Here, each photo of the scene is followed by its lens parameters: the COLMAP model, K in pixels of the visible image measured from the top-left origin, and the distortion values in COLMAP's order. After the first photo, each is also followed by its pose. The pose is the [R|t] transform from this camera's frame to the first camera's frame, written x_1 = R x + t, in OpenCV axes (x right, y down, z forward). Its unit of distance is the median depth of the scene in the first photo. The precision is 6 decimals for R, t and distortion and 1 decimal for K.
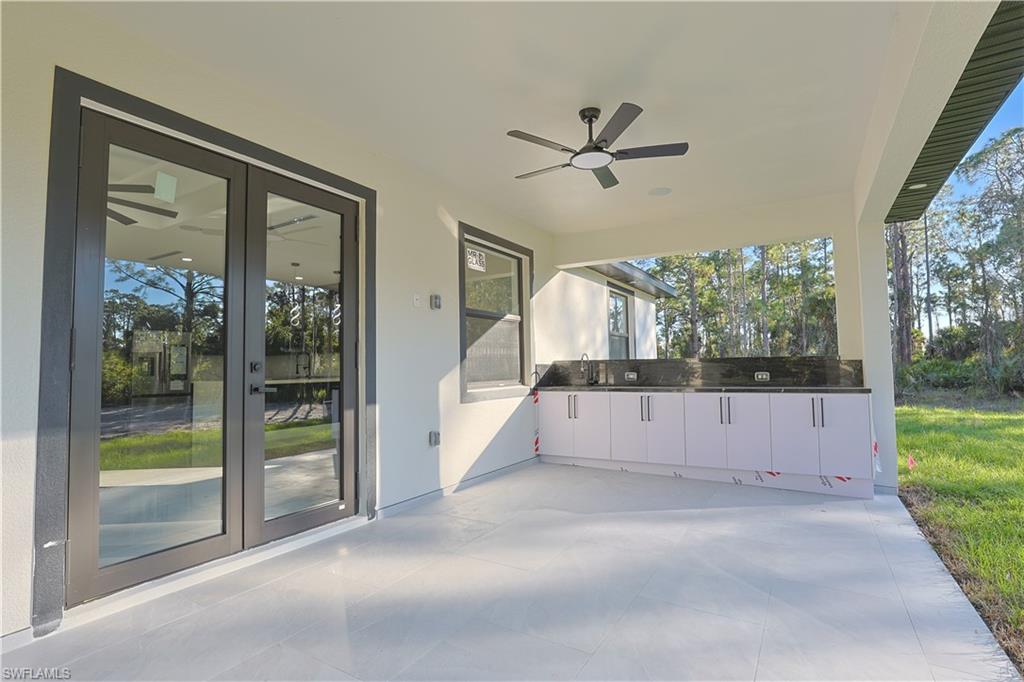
lens RADIAL K [[499.9, 0, 510.2], [0, 499.9, 340.5], [0, 0, 1]] dist [-0.025800, -0.000488]
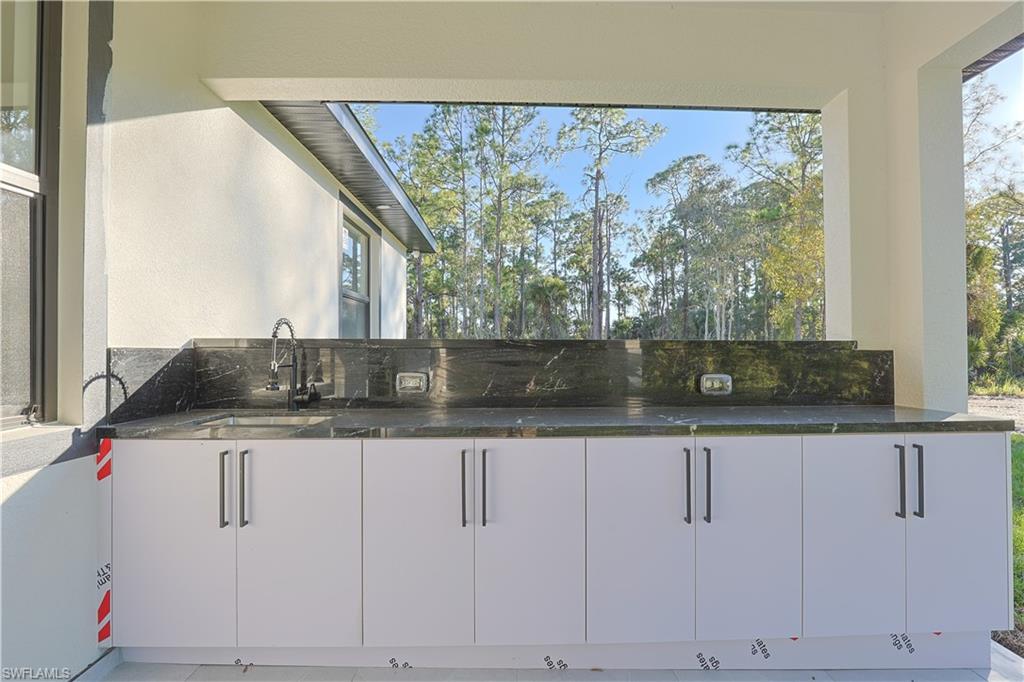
lens RADIAL K [[499.9, 0, 513.9], [0, 499.9, 340.8], [0, 0, 1]] dist [-0.025800, -0.000488]
pose [[0.845953, 0.020297, 0.532871, 0.100048], [-0.040557, 0.998830, 0.026340, 0.025451], [-0.531713, -0.043894, 0.845786, 0.618070]]
